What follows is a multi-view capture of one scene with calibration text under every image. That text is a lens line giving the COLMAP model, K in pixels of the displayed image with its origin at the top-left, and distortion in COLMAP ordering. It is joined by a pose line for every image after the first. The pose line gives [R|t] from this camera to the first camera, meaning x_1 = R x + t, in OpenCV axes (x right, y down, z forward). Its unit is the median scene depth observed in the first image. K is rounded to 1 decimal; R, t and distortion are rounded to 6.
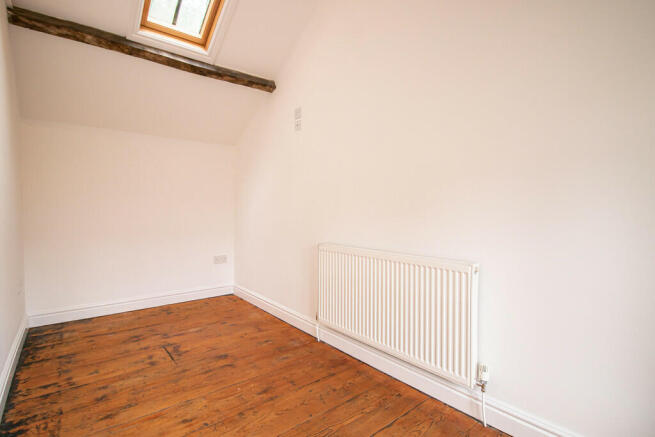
lens RADIAL K [[313.7, 0, 323.1], [0, 313.7, 216.8], [0, 0, 1]] dist [-0.001990, -0.001328]
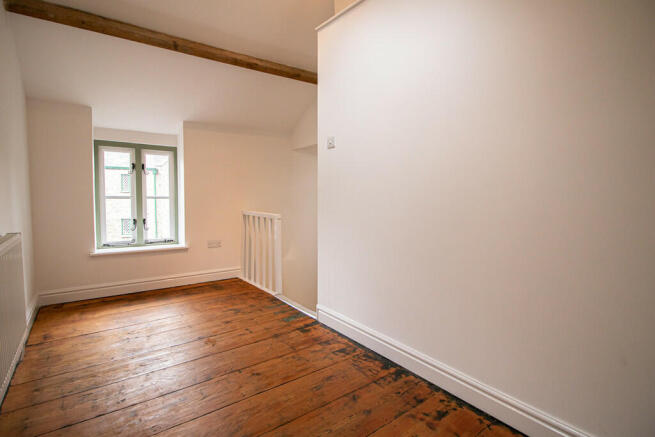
lens RADIAL K [[313.7, 0, 323.1], [0, 313.7, 216.8], [0, 0, 1]] dist [-0.001990, -0.001328]
pose [[-0.997318, -0.015904, 0.071434, -0.671739], [-0.009250, 0.995667, 0.092533, -0.022861], [-0.072596, 0.091624, -0.993144, 1.851927]]
